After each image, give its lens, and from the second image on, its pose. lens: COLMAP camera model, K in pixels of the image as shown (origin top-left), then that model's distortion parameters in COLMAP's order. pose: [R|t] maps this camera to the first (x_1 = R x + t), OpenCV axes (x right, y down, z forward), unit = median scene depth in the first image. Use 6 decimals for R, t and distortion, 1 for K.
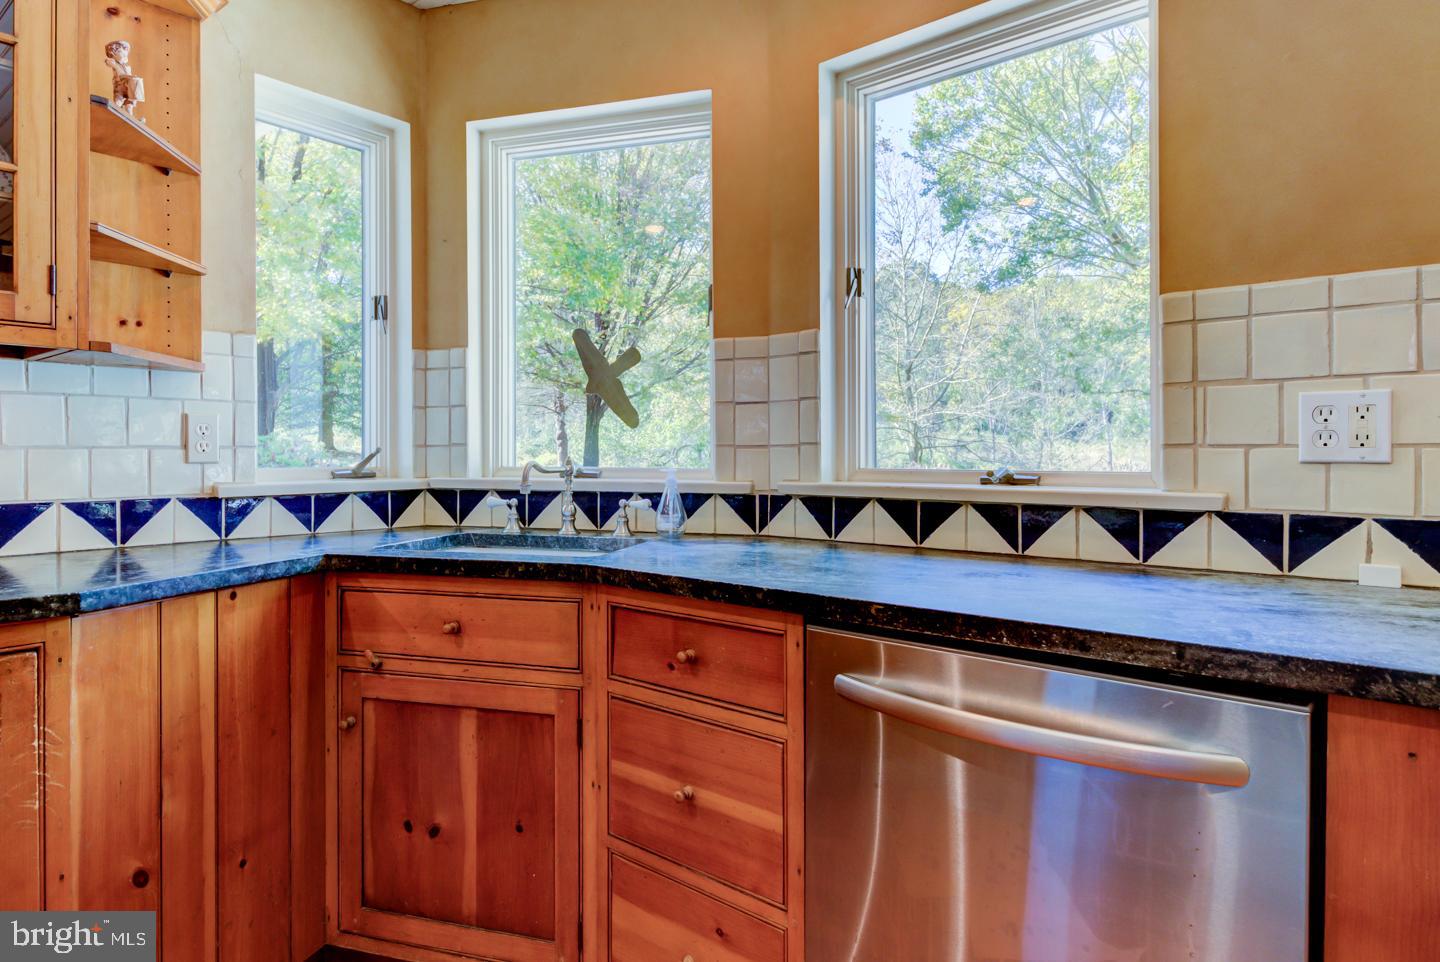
lens RADIAL K [[827.6, 0, 660.7], [0, 827.6, 459.3], [0, 0, 1]] dist [-0.001530, -0.000962]
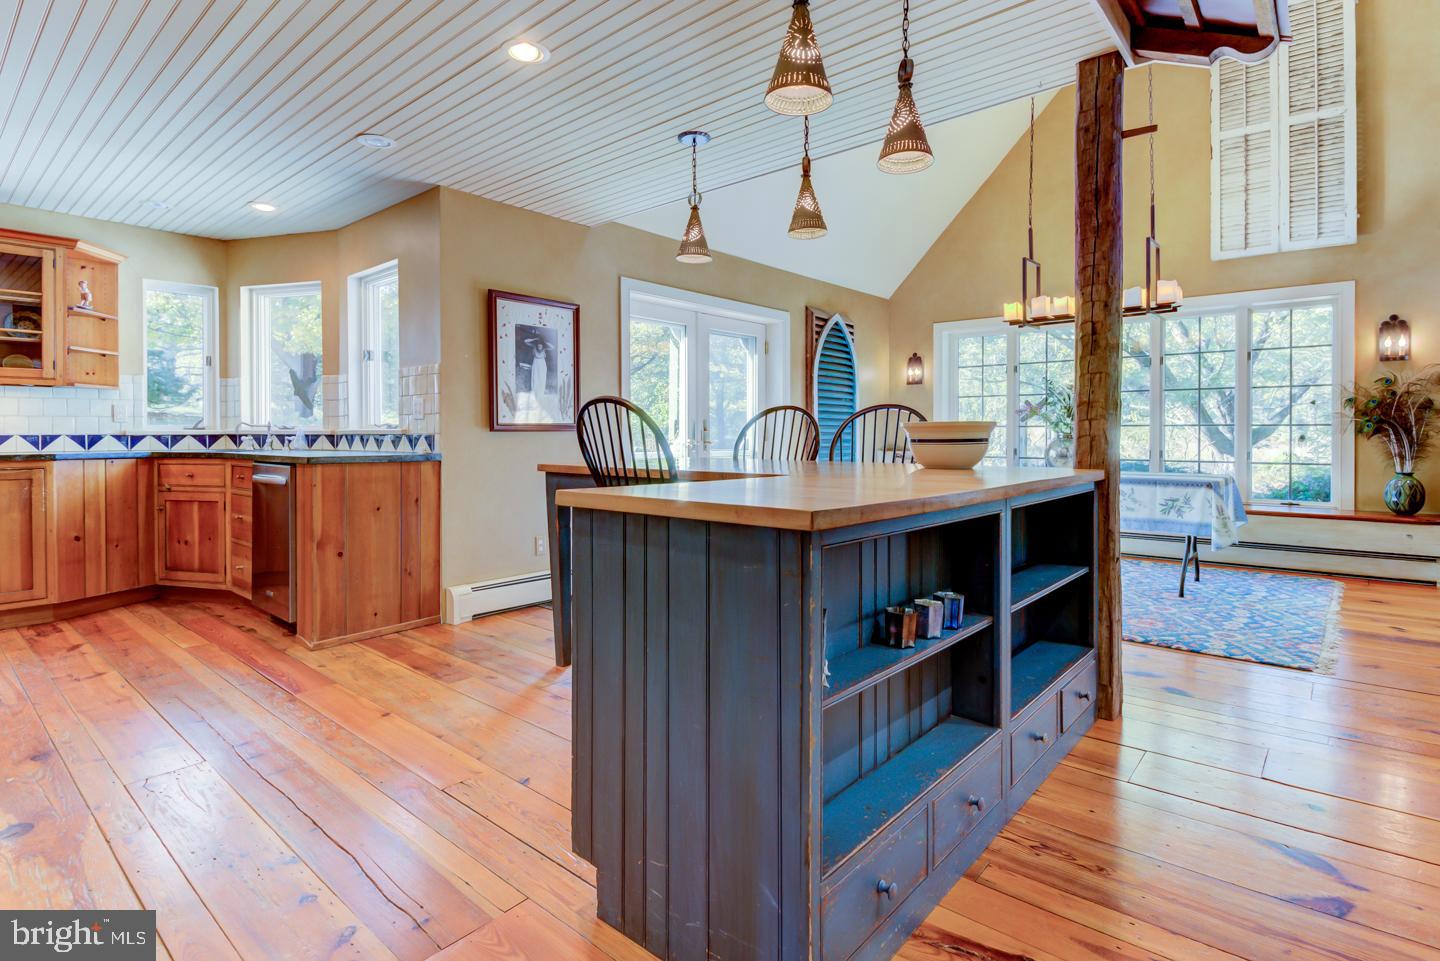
lens RADIAL K [[724.2, 0, 725.3], [0, 724.2, 442.0], [0, 0, 1]] dist [-0.015059, -0.000360]
pose [[0.999796, 0.000348, 0.020209, 1.656164], [-0.000465, 0.999983, 0.005776, 0.064476], [-0.020207, -0.005784, 0.999779, -1.676979]]
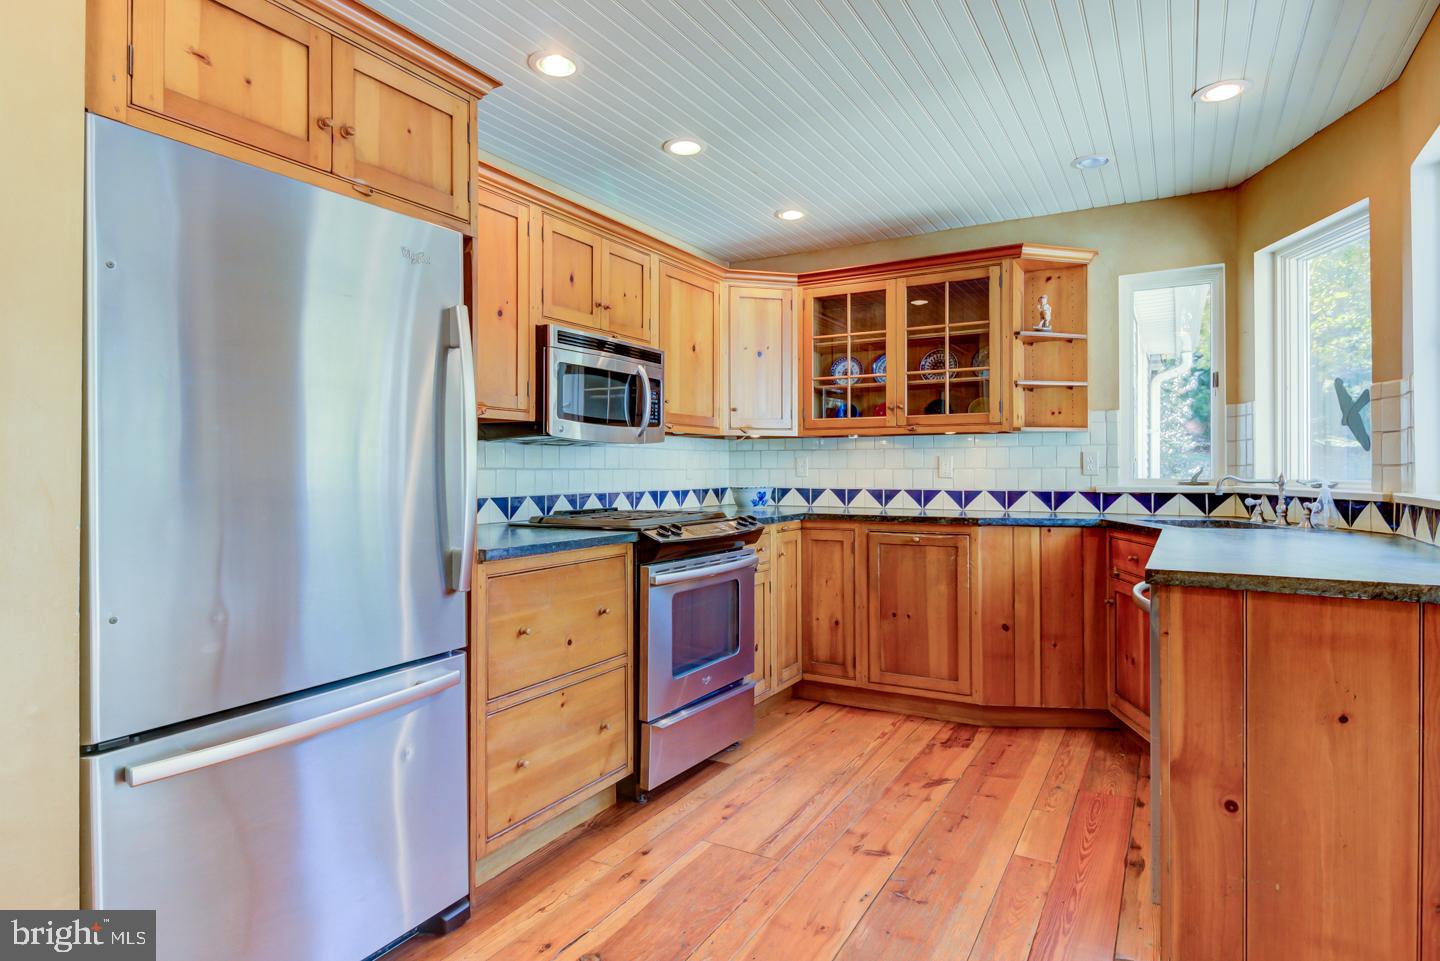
lens RADIAL K [[789.9, 0, 720.8], [0, 789.9, 471.3], [0, 0, 1]] dist [-0.000450, -0.001227]
pose [[0.196549, 0.002044, -0.980492, 1.398693], [-0.003943, 0.999991, 0.001294, -0.005095], [0.980486, 0.003612, 0.196555, -0.347608]]
